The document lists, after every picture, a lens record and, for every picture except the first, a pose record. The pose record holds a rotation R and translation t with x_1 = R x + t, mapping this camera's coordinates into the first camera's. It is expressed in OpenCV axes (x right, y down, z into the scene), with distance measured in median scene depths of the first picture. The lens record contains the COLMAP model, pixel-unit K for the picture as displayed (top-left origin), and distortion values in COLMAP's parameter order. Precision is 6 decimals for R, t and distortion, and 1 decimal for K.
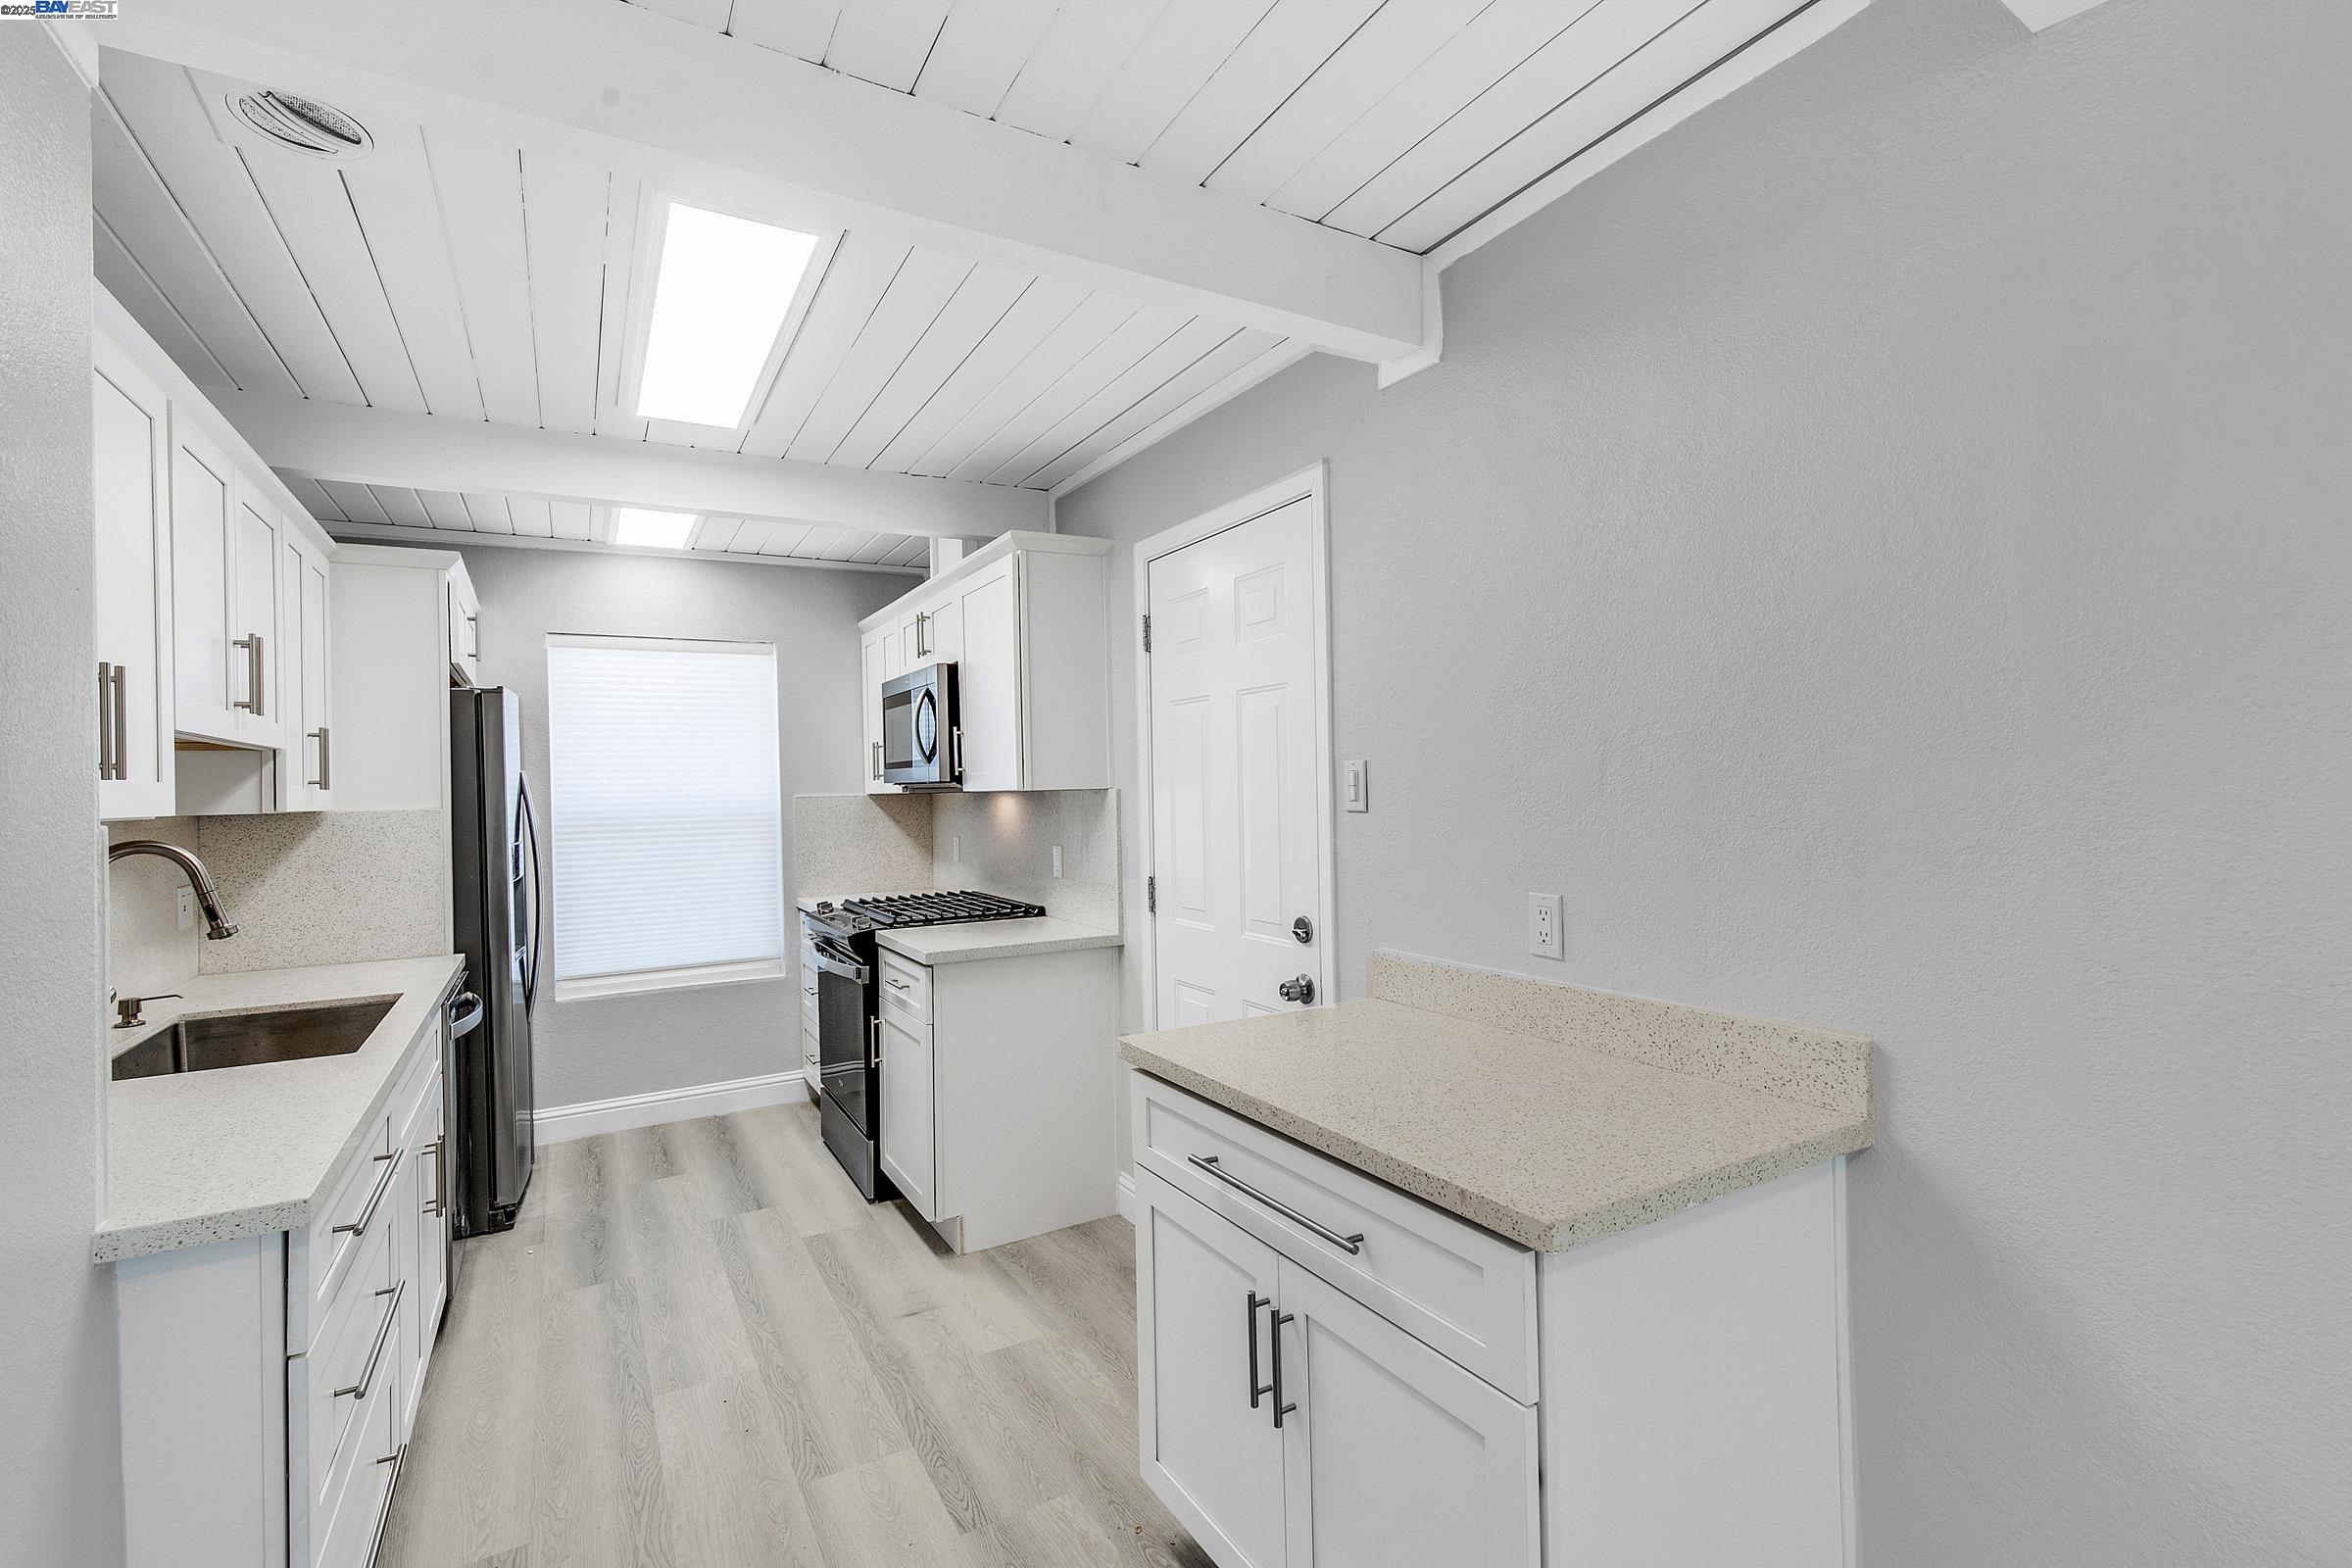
lens RADIAL K [[1048.9, 0, 1167.1], [0, 1048.9, 781.8], [0, 0, 1]] dist [0.006089, 0.000183]
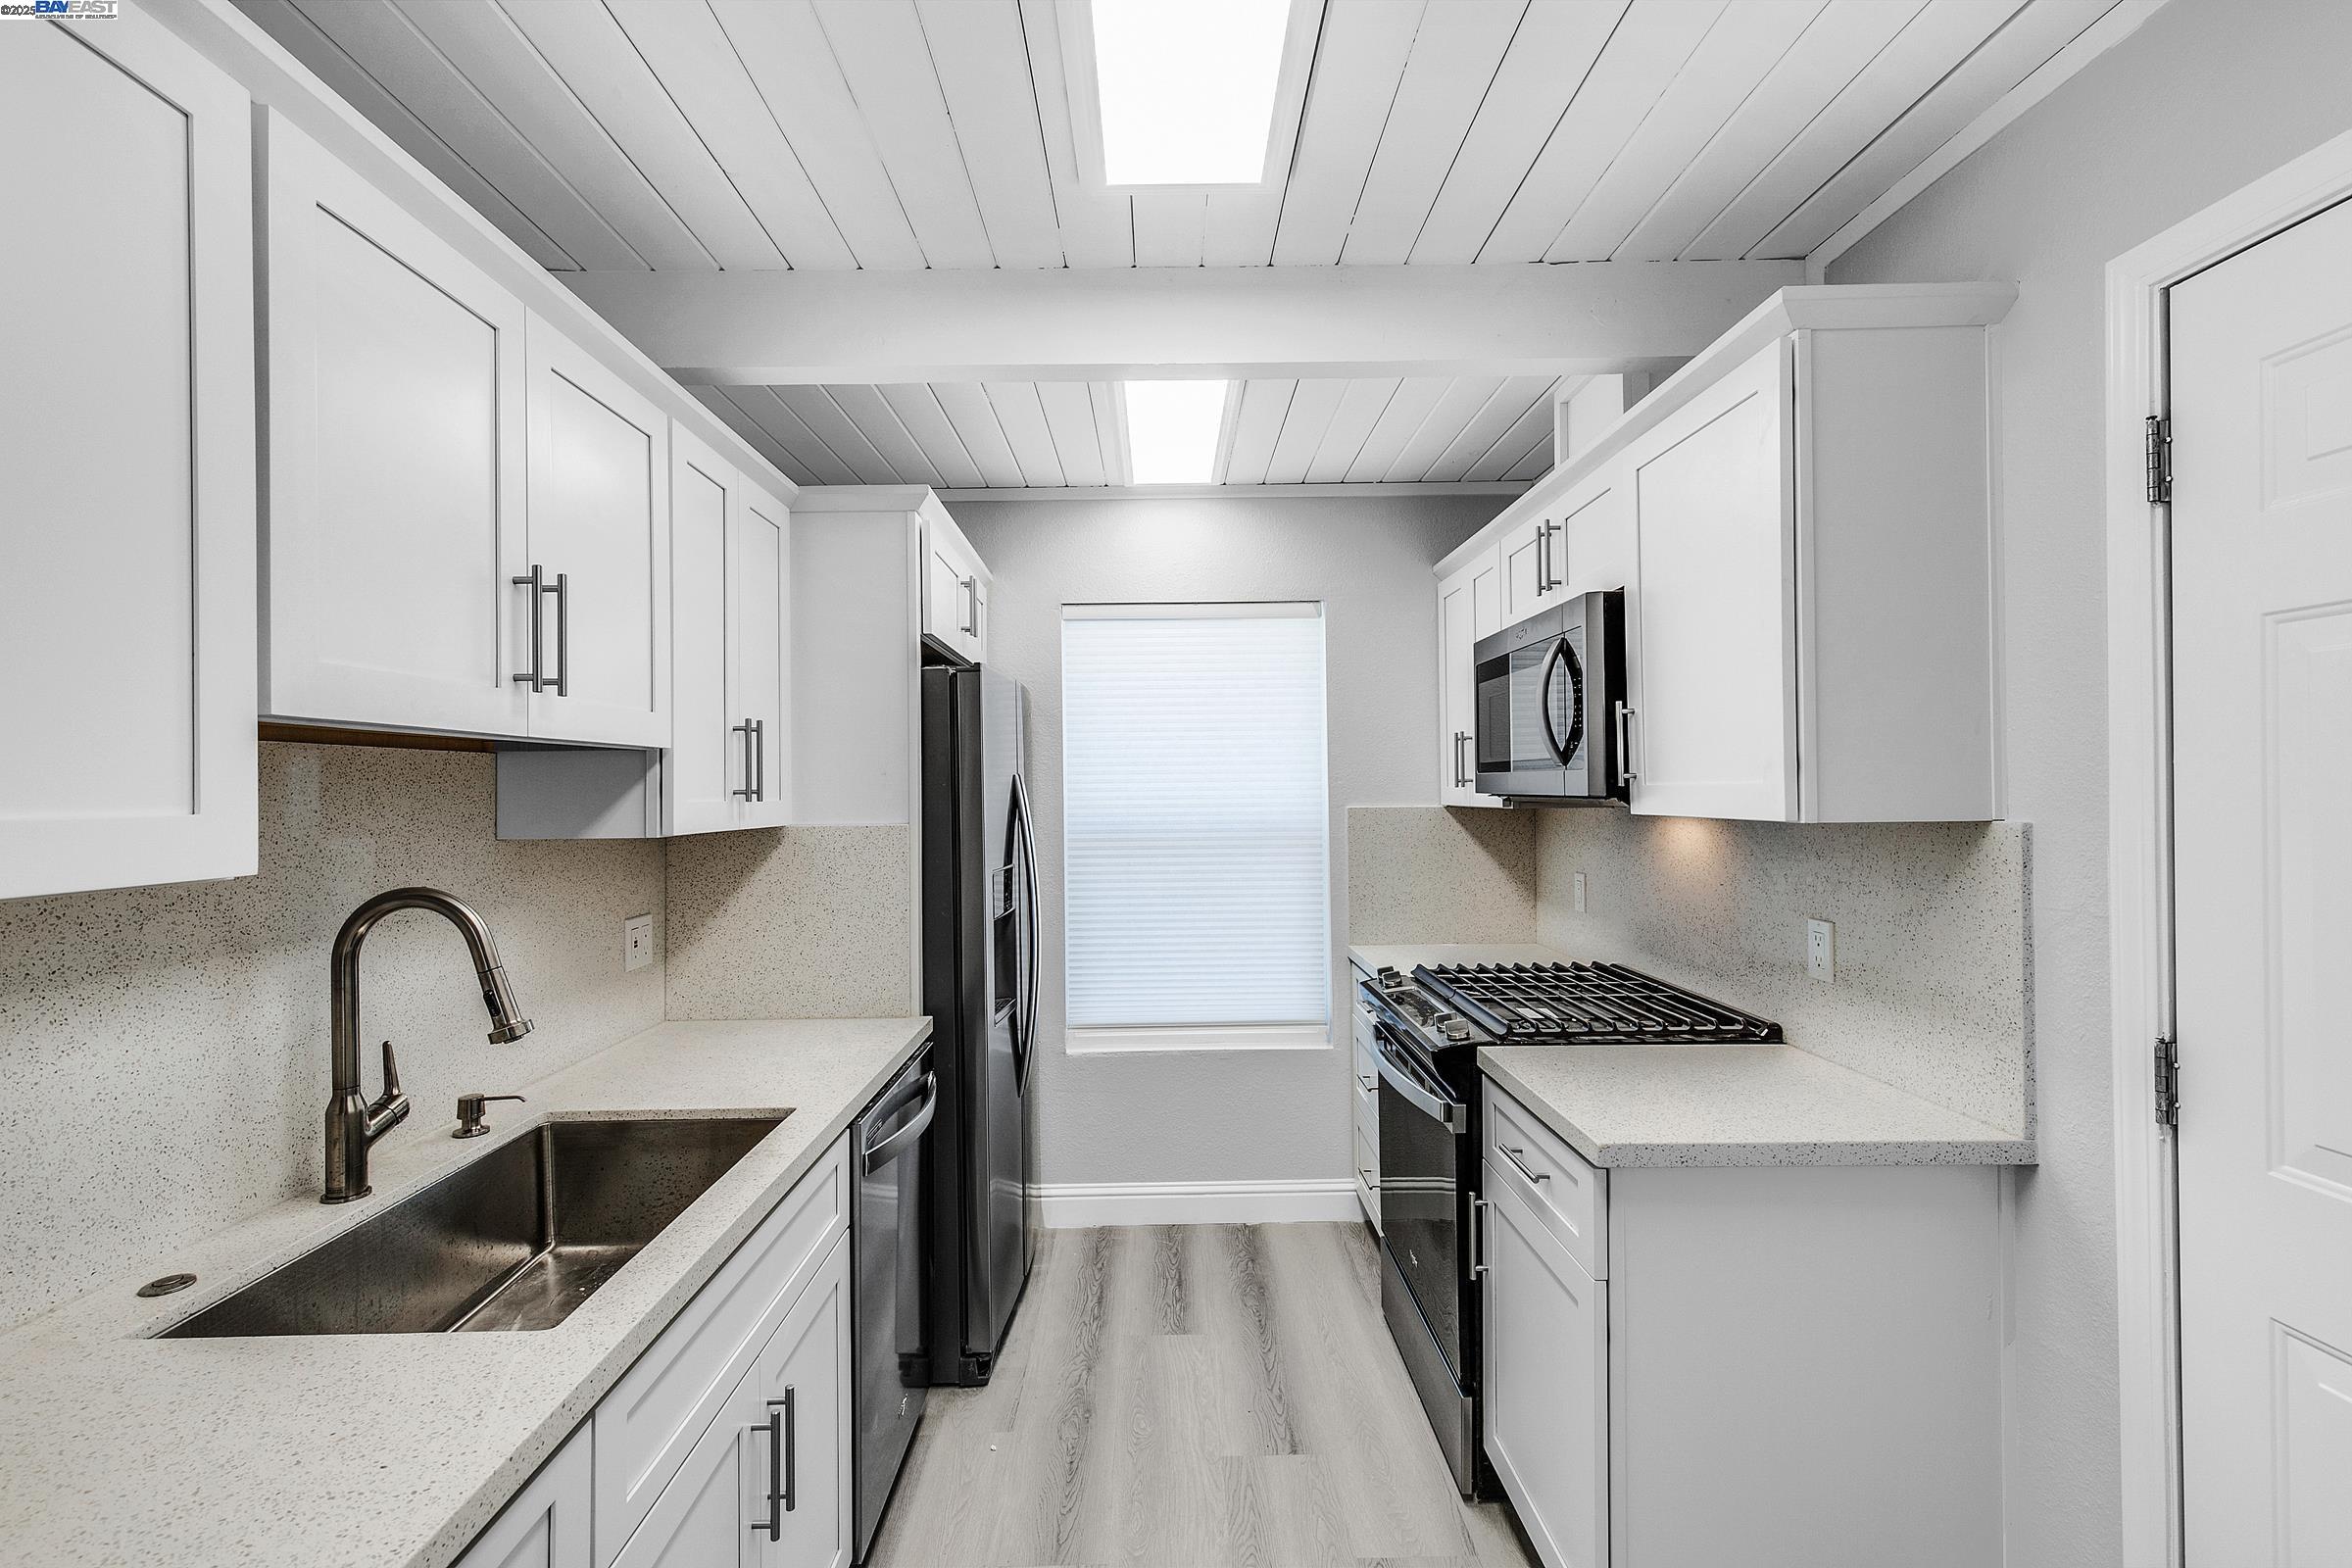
lens RADIAL K [[1053.9, 0, 1169.6], [0, 1053.9, 783.7], [0, 0, 1]] dist [0.001766, -0.000027]
pose [[0.876038, 0.010470, -0.482128, -0.150088], [-0.007030, 0.999935, 0.008941, -0.011917], [0.482190, -0.004443, 0.876055, 0.408436]]
